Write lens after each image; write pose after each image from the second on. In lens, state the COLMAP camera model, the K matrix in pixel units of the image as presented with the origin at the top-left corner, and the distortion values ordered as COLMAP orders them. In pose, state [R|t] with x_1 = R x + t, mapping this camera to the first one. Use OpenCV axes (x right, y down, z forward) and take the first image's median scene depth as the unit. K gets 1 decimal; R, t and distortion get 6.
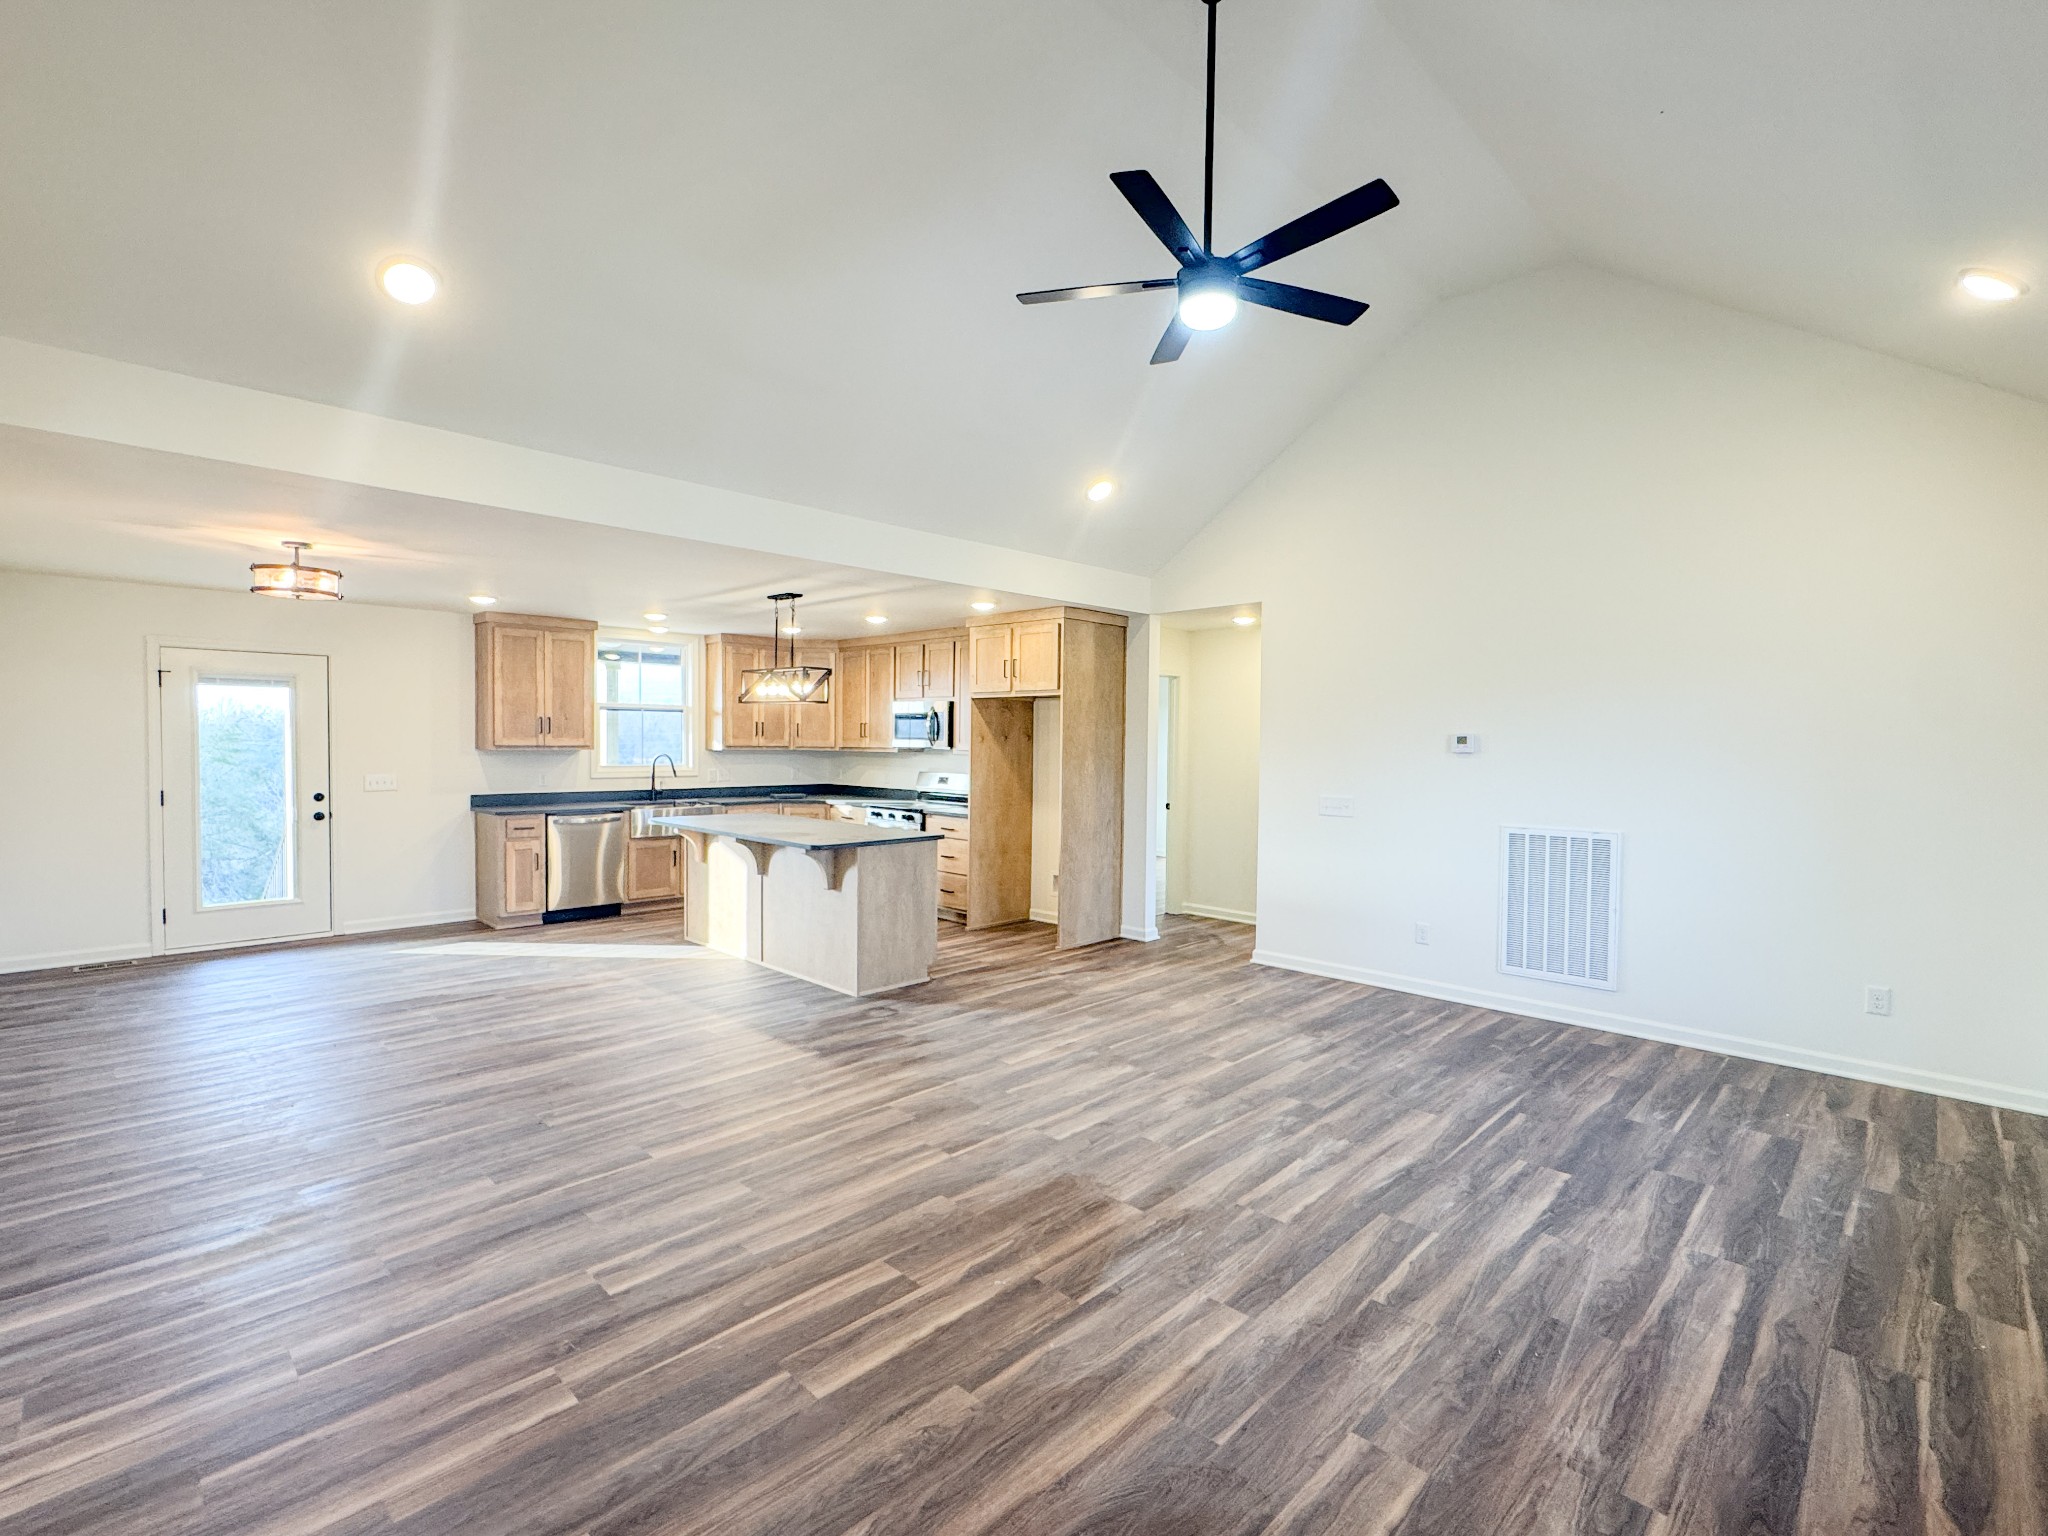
lens RADIAL K [[946.3, 0, 1022.2], [0, 946.3, 767.7], [0, 0, 1]] dist [-0.002383, -0.000148]
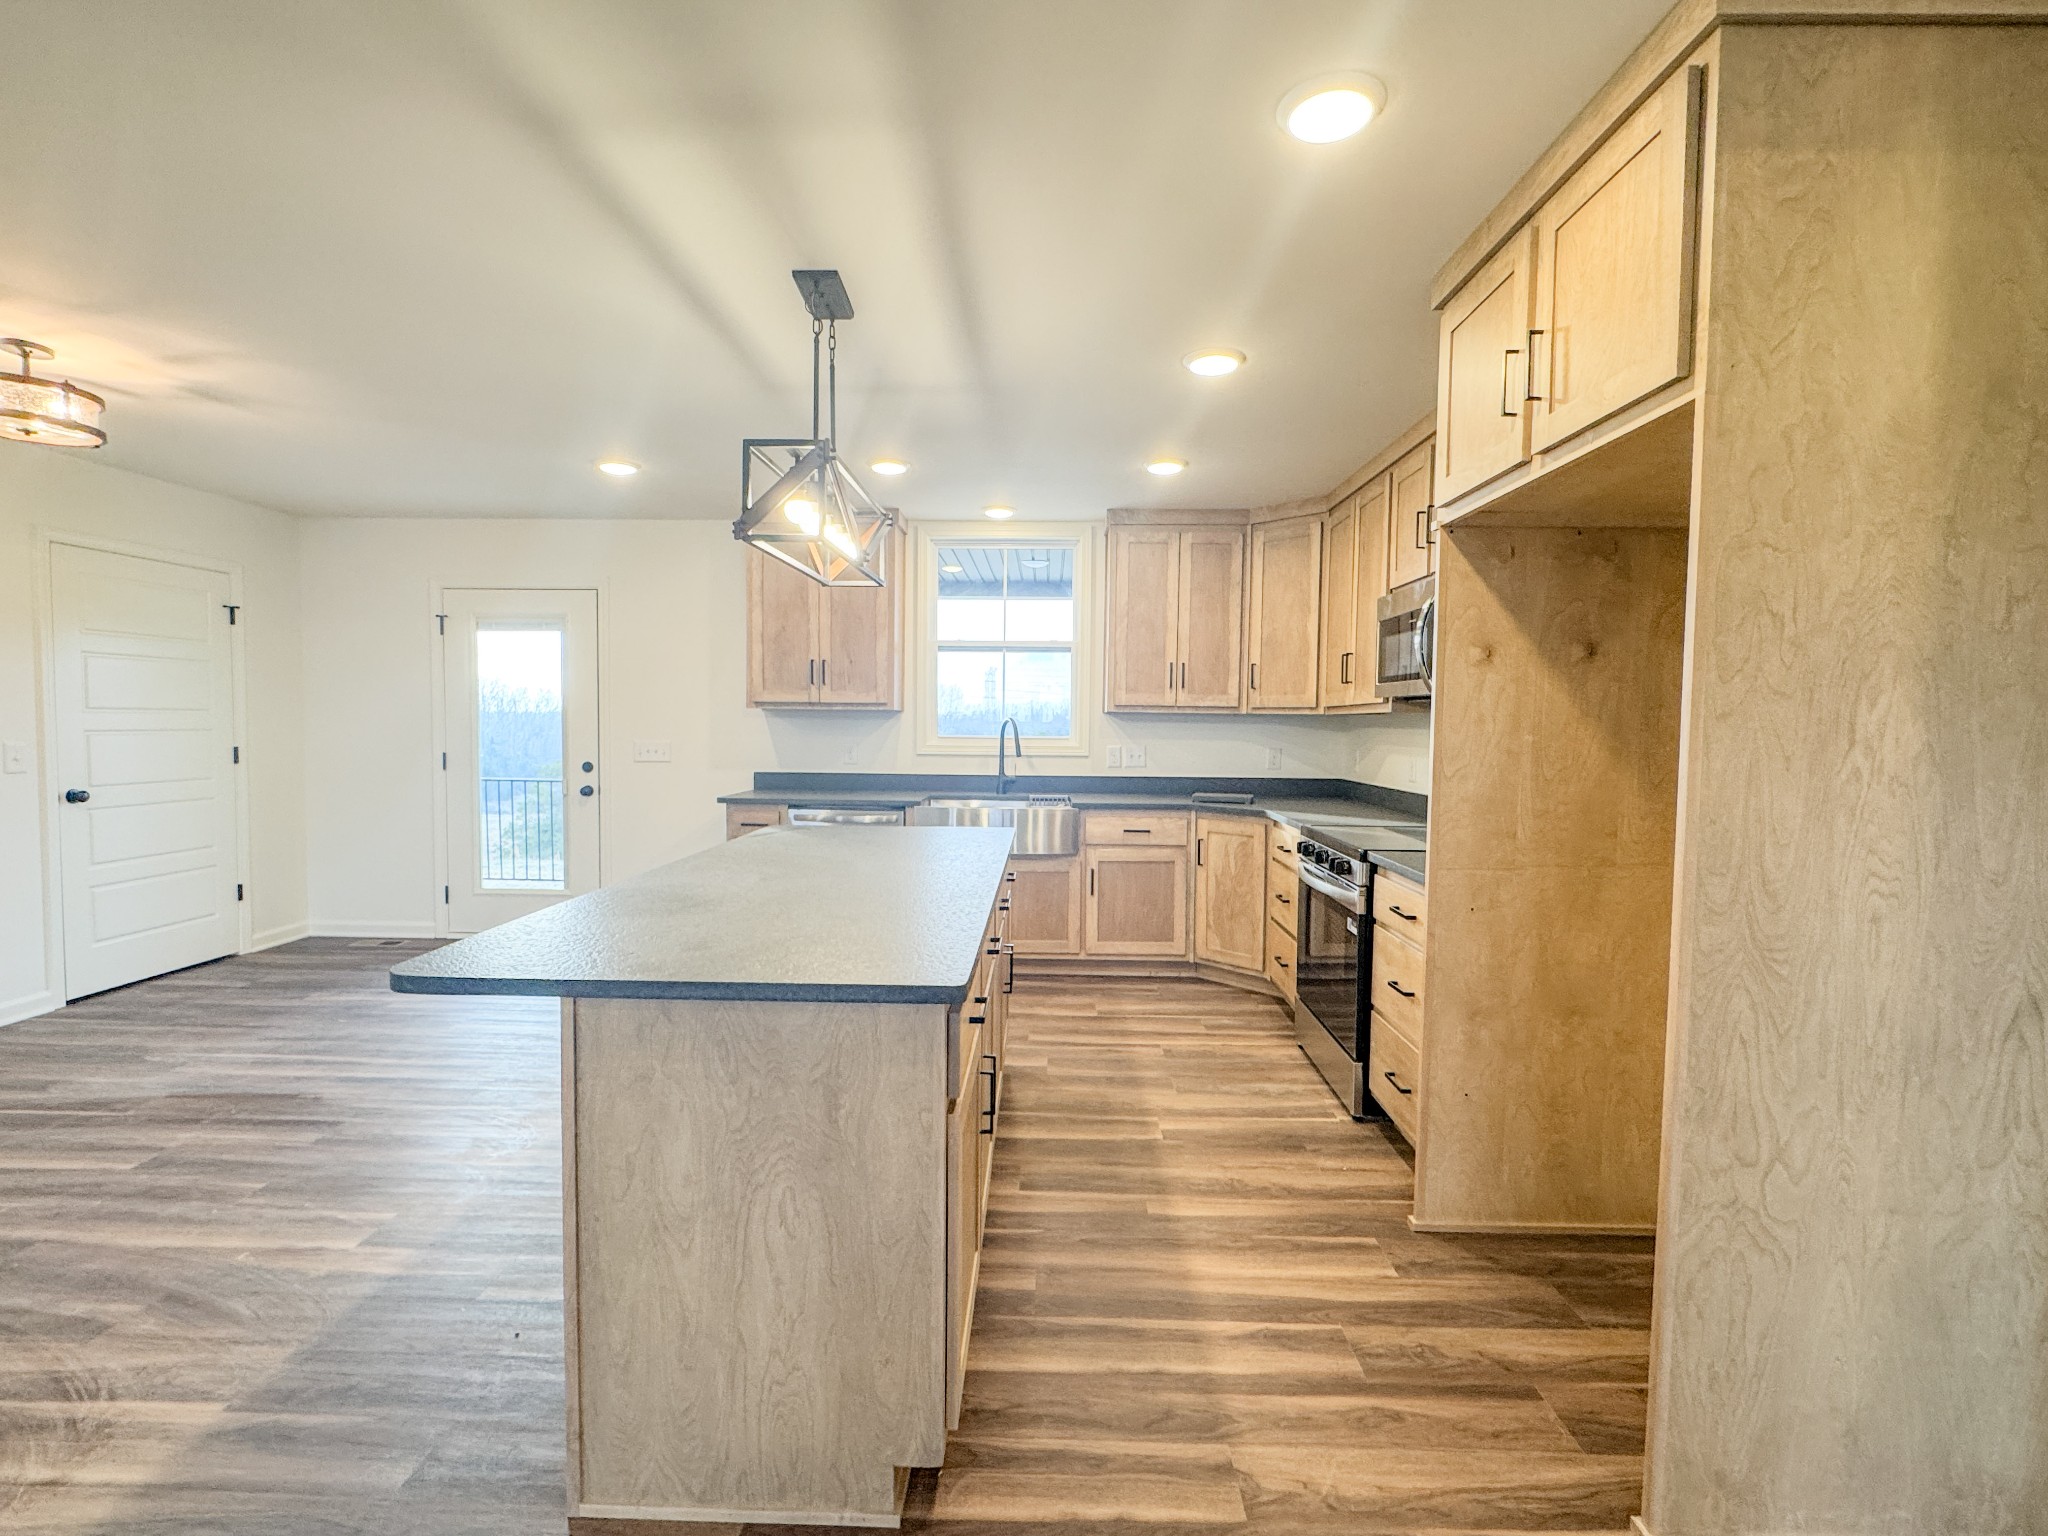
lens RADIAL K [[946.3, 0, 1022.2], [0, 946.3, 767.7], [0, 0, 1]] dist [-0.002383, -0.000148]
pose [[0.678751, 0.031488, -0.733693, 0.104874], [-0.025575, 0.999488, 0.019236, 0.007491], [0.733923, 0.005707, 0.679209, 0.796537]]
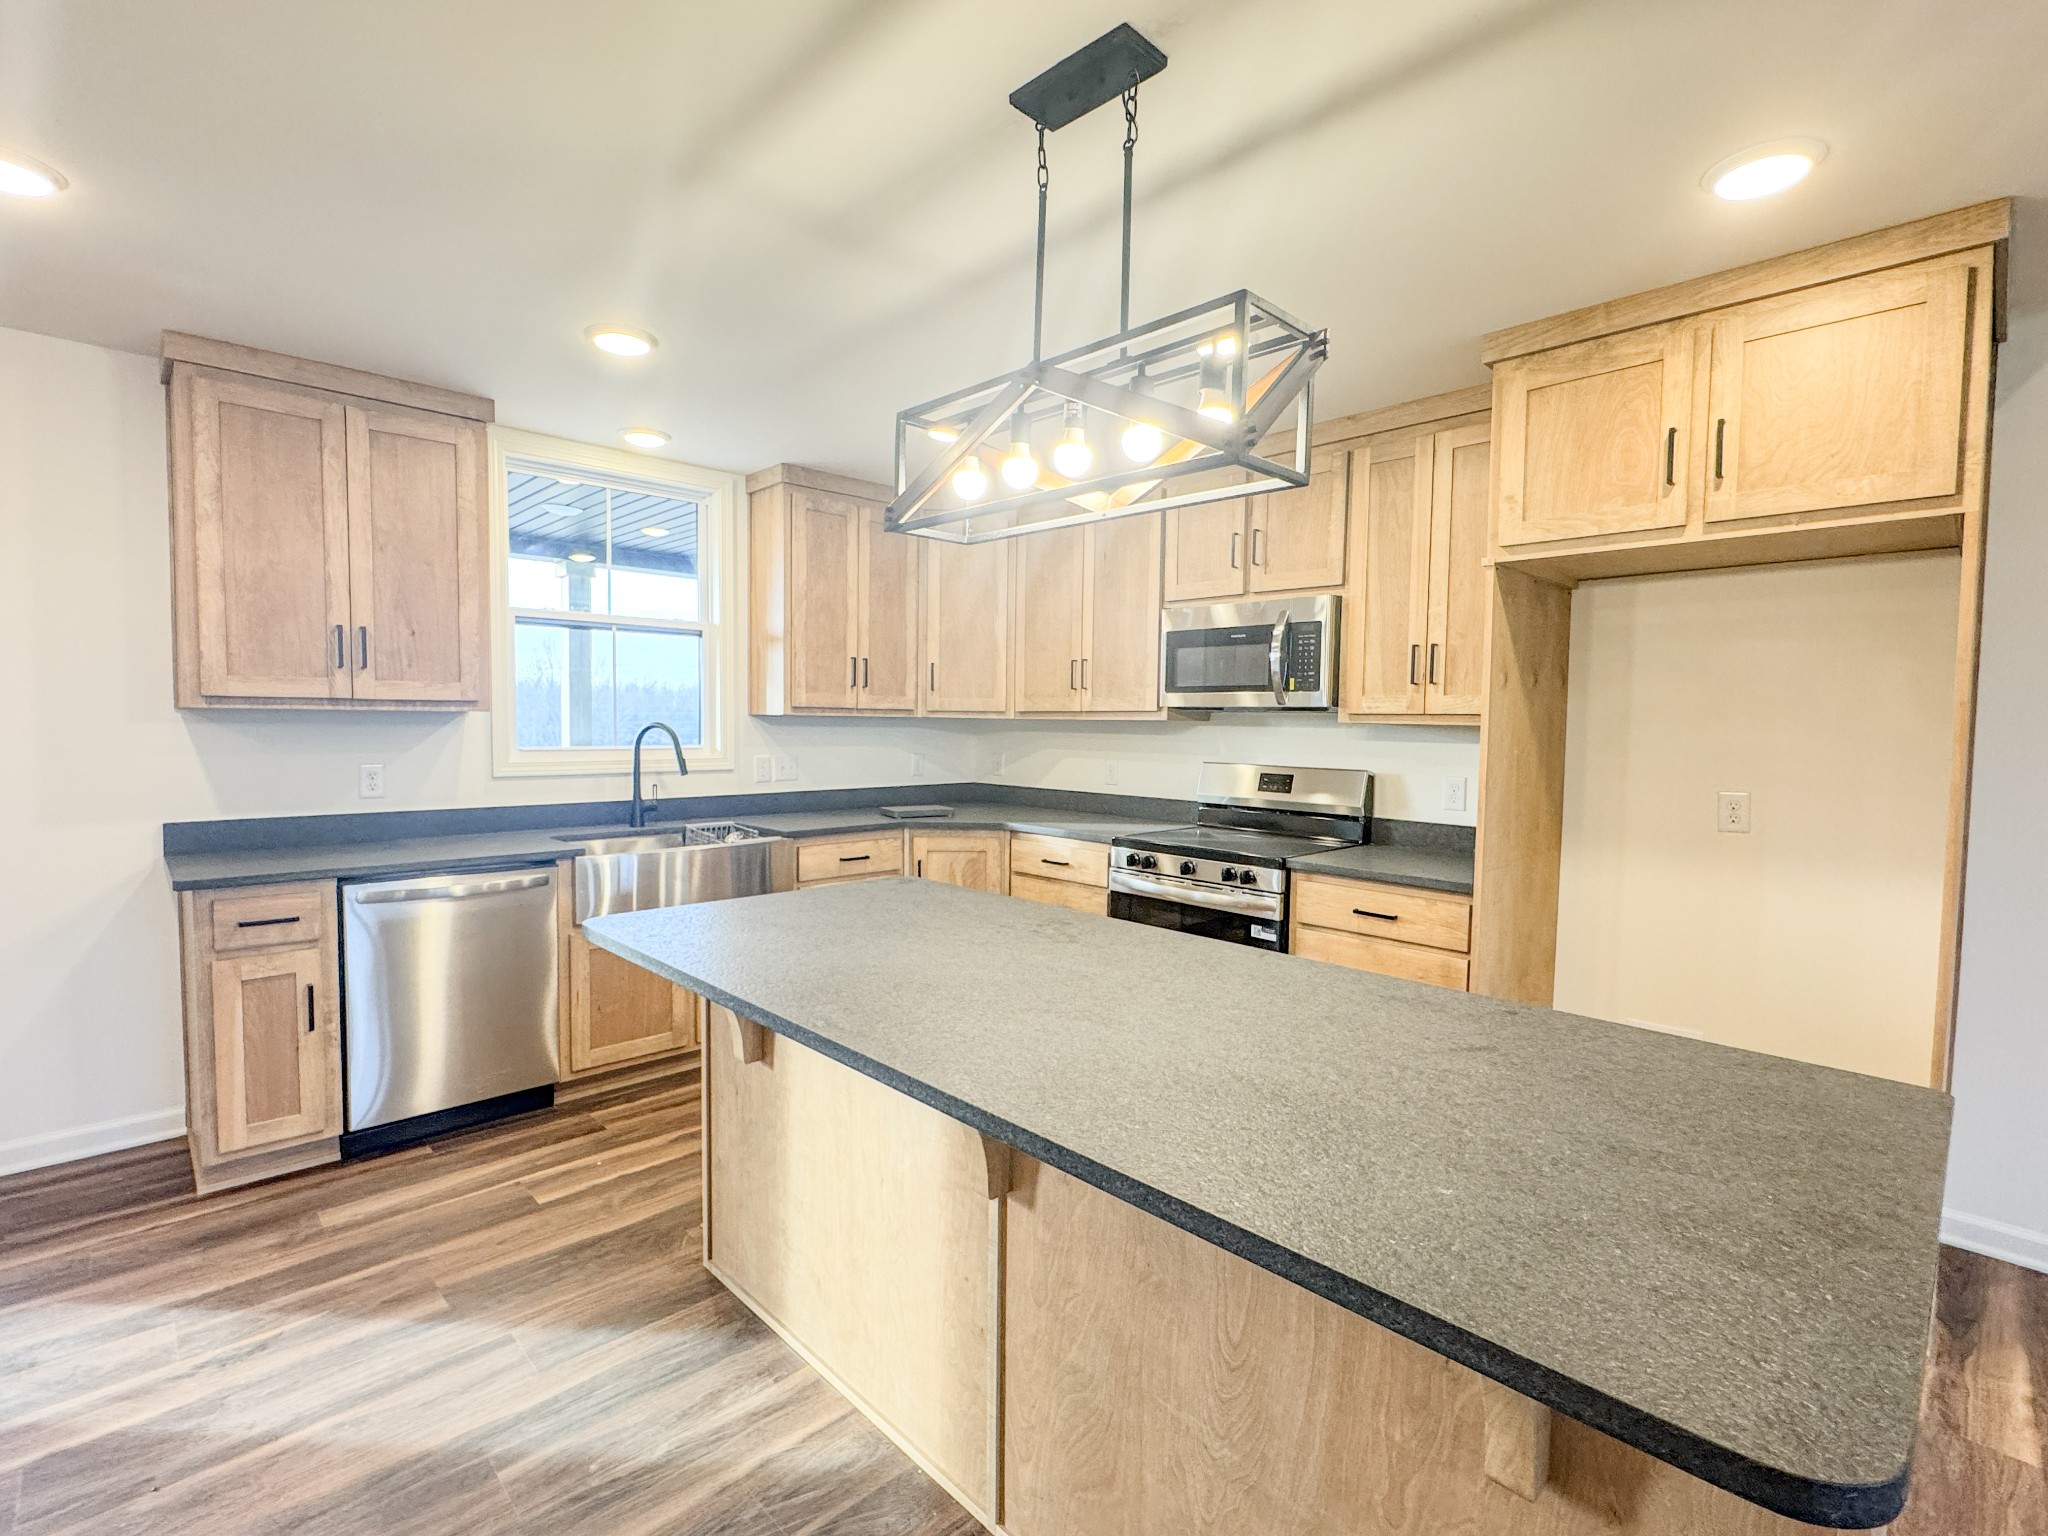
lens RADIAL K [[946.3, 0, 1022.2], [0, 946.3, 767.7], [0, 0, 1]] dist [-0.002383, -0.000148]
pose [[0.999584, 0.002661, -0.028732, -0.260797], [-0.002042, 0.999765, 0.021562, -0.004597], [0.028783, -0.021494, 0.999355, 0.749238]]
